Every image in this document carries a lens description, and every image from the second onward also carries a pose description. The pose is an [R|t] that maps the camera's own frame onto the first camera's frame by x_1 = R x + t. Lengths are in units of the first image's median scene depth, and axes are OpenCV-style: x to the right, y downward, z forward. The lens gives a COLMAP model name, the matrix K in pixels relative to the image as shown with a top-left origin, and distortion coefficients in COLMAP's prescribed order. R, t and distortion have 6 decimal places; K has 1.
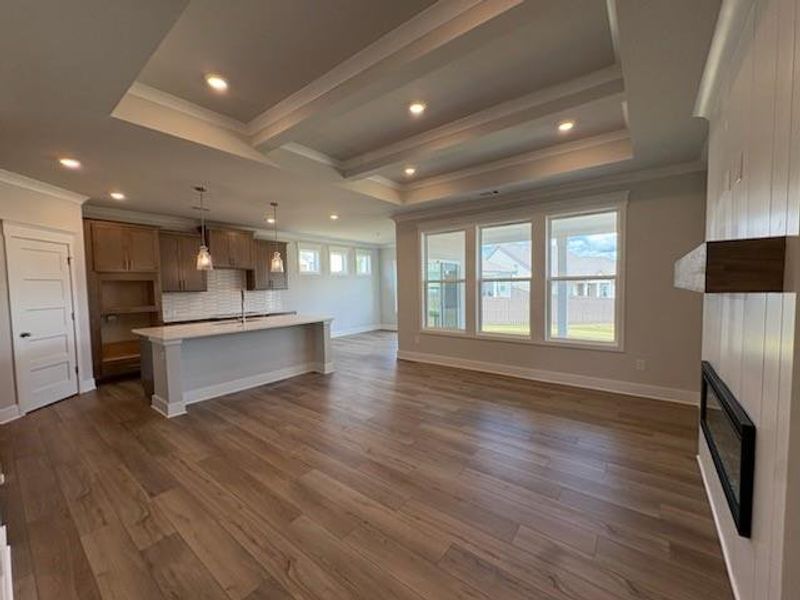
lens RADIAL K [[320.8, 0, 399.0], [0, 320.8, 301.7], [0, 0, 1]] dist [0.004903, -0.000556]
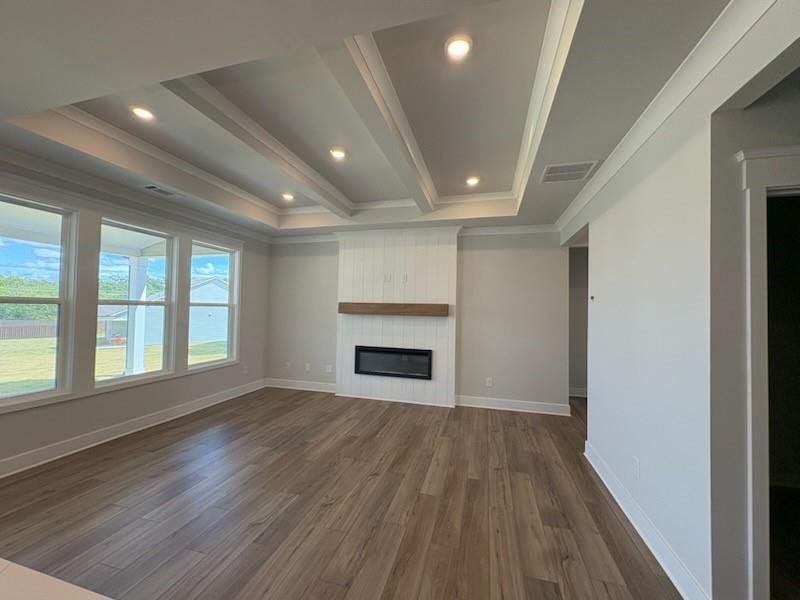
lens RADIAL K [[320.8, 0, 401.6], [0, 320.8, 300.7], [0, 0, 1]] dist [0.004903, -0.000556]
pose [[-0.396099, 0.034744, 0.917550, -1.484115], [0.031311, 0.999214, -0.024319, -0.085110], [-0.917674, 0.019097, -0.396875, 1.794767]]
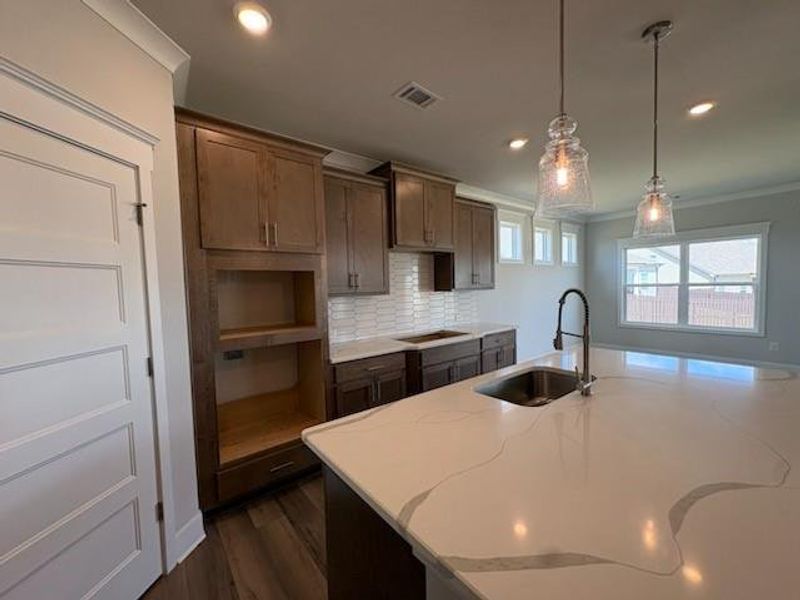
lens RADIAL K [[320.8, 0, 399.8], [0, 320.8, 301.9], [0, 0, 1]] dist [0.004903, -0.000556]
pose [[0.972857, 0.003738, -0.231379, -0.537143], [-0.002229, 0.999975, 0.006782, -0.025695], [0.231398, -0.006083, 0.972840, 0.585556]]
